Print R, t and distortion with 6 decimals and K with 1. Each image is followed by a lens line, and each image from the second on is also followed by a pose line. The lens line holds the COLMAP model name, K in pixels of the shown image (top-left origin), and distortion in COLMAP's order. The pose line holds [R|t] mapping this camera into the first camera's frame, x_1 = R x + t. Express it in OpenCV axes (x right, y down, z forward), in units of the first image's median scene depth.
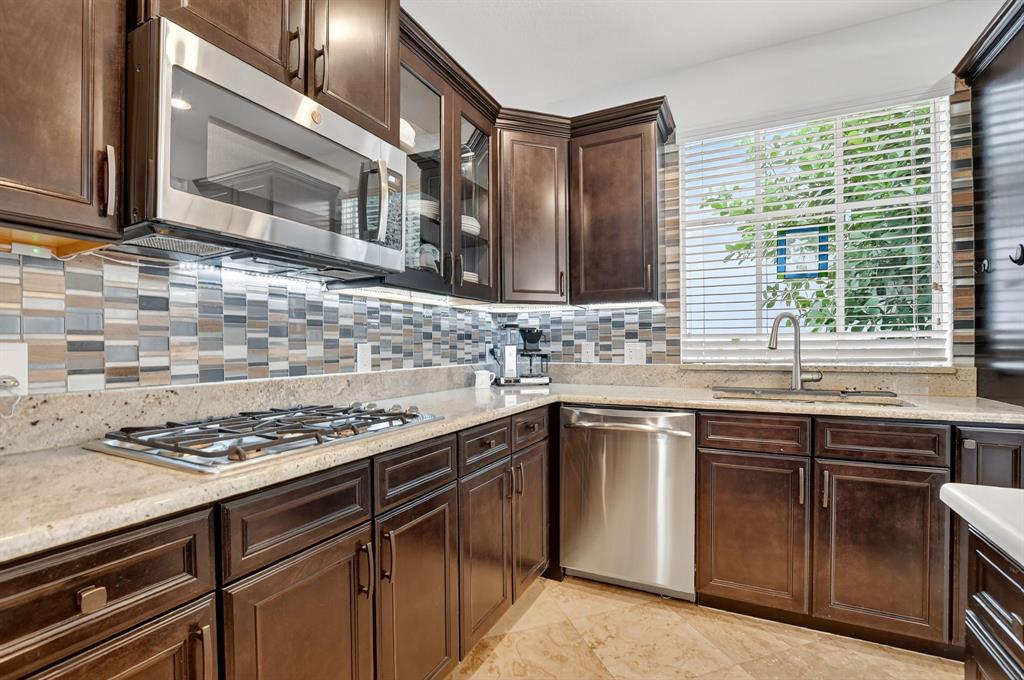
lens RADIAL K [[457.5, 0, 512.3], [0, 457.5, 348.9], [0, 0, 1]] dist [-0.029306, 0.000962]
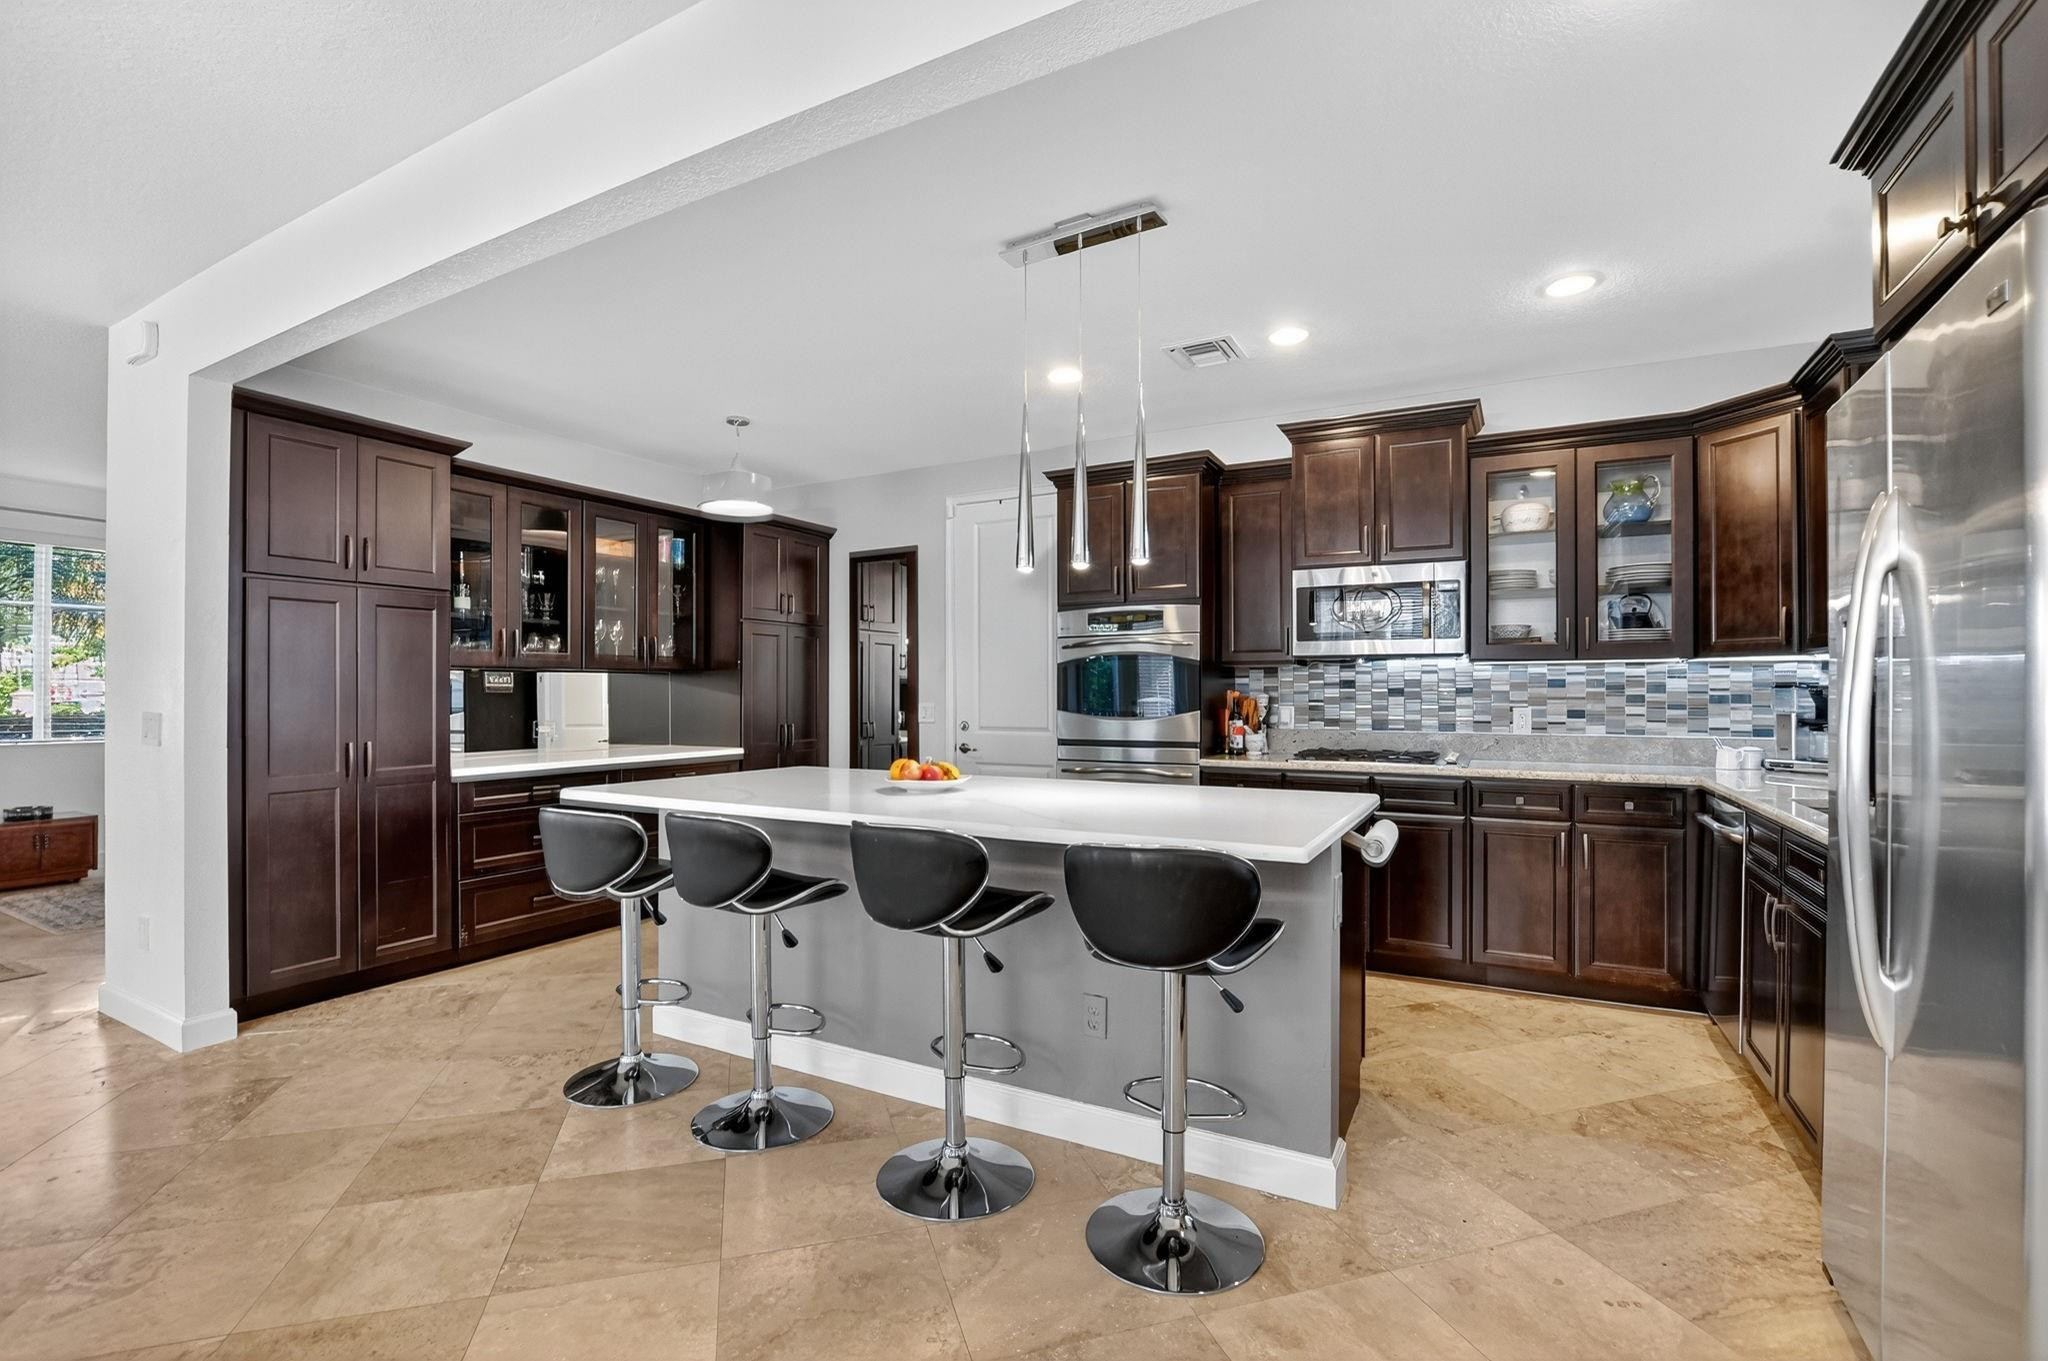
lens RADIAL K [[904.2, 0, 1024.0], [0, 904.2, 680.5], [0, 0, 1]] dist [-0.024975, 0.000508]
pose [[-0.029457, -0.012393, -0.999489, 1.530579], [-0.008742, 0.999888, -0.012140, -0.032431], [0.999528, 0.008380, -0.029562, -0.108640]]
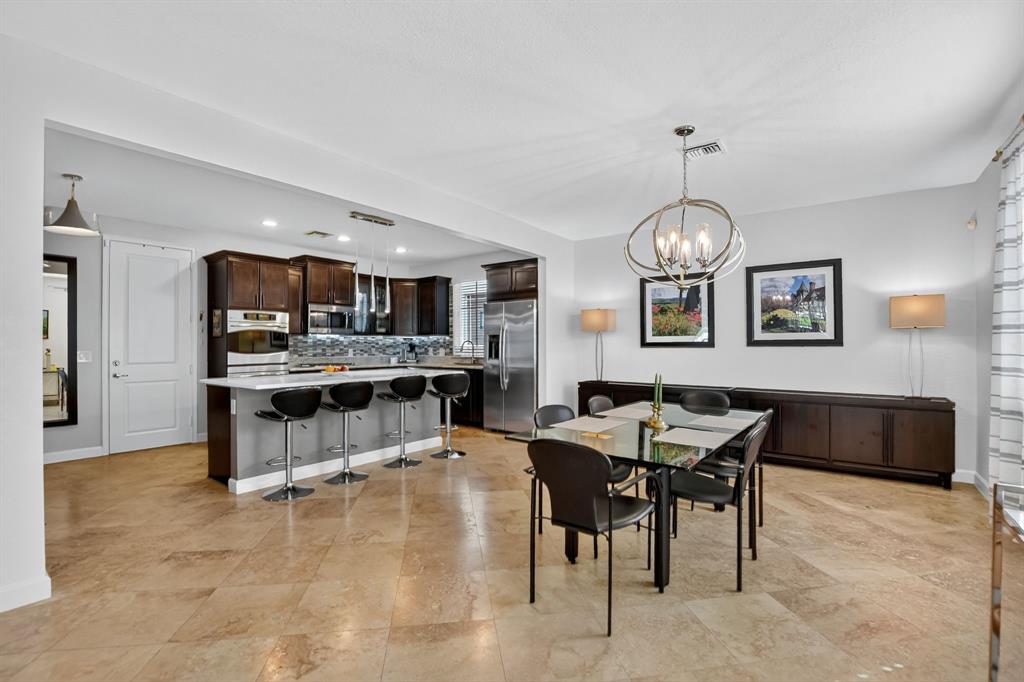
lens RADIAL K [[457.5, 0, 512.3], [0, 457.5, 349.9], [0, 0, 1]] dist [-0.029306, 0.000962]
pose [[0.985300, 0.007455, -0.170670, 1.384876], [-0.006842, 0.999968, 0.004183, -0.025144], [0.170696, -0.002953, 0.985319, -2.117640]]
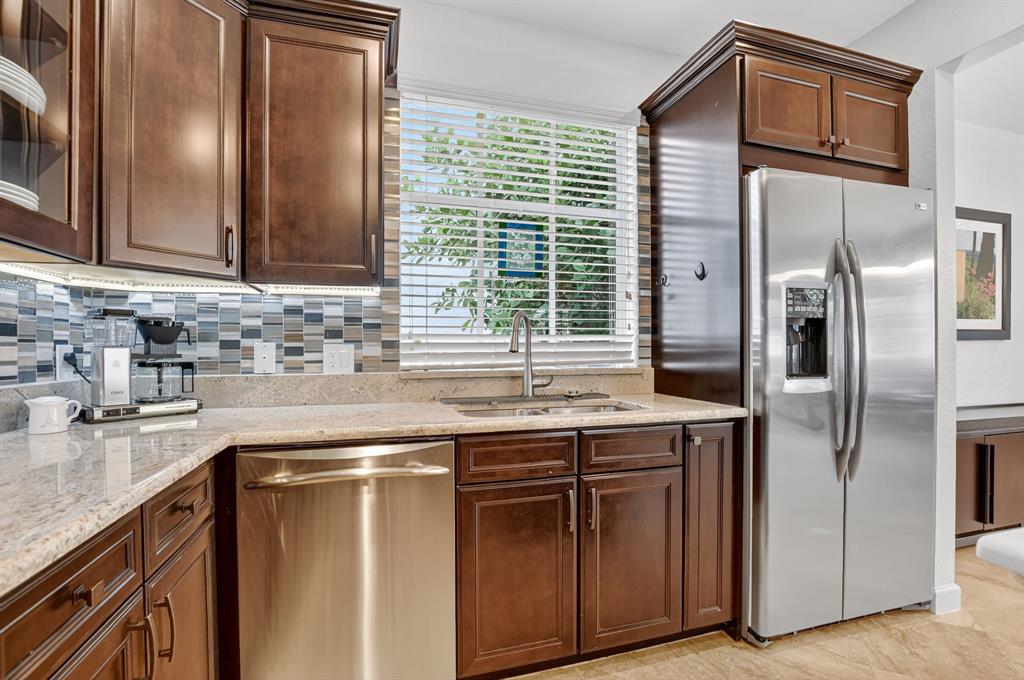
lens RADIAL K [[457.5, 0, 512.3], [0, 457.5, 348.9], [0, 0, 1]] dist [-0.029306, 0.000962]
pose [[0.727393, 0.000403, 0.686221, -0.030128], [0.002487, 0.999992, -0.003224, -0.003342], [-0.686217, 0.004052, 0.727386, 0.317140]]
